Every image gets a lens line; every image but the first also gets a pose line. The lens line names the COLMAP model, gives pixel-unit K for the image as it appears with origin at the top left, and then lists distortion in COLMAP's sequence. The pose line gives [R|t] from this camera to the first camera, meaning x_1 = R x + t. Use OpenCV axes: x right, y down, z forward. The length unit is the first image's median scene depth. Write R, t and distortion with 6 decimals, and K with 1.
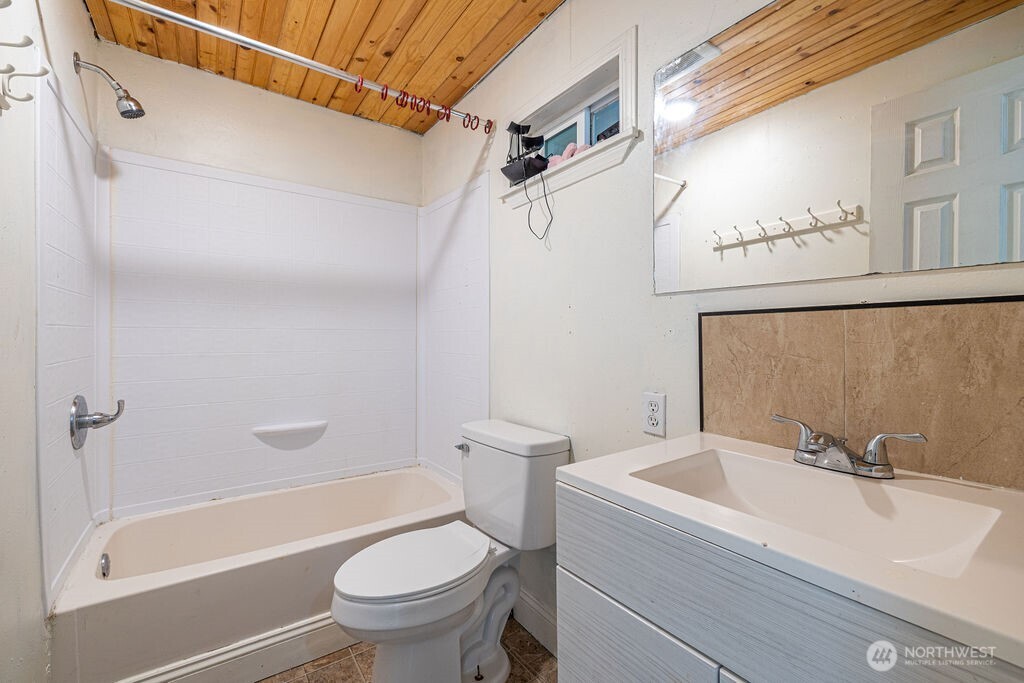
lens RADIAL K [[439.1, 0, 511.7], [0, 439.1, 343.6], [0, 0, 1]] dist [-0.000442, 0.000585]
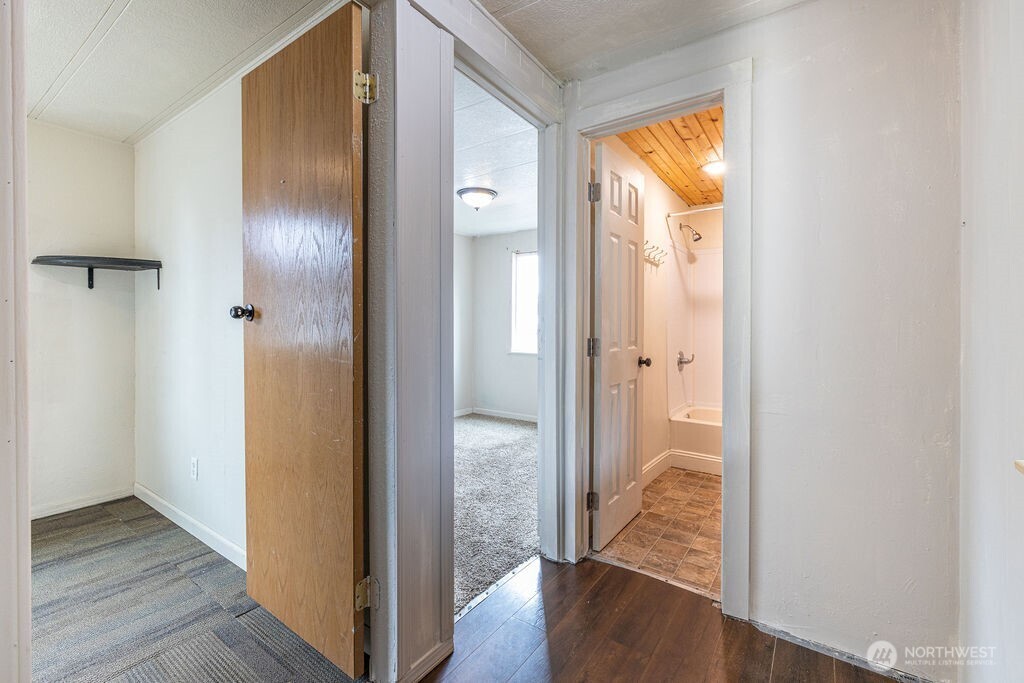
lens RADIAL K [[439.1, 0, 508.7], [0, 439.1, 333.8], [0, 0, 1]] dist [-0.000442, 0.000585]
pose [[0.340240, 0.010971, -0.940275, 1.123153], [-0.003191, 0.999940, 0.010512, -0.012037], [0.940333, -0.000576, 0.340255, -0.858854]]
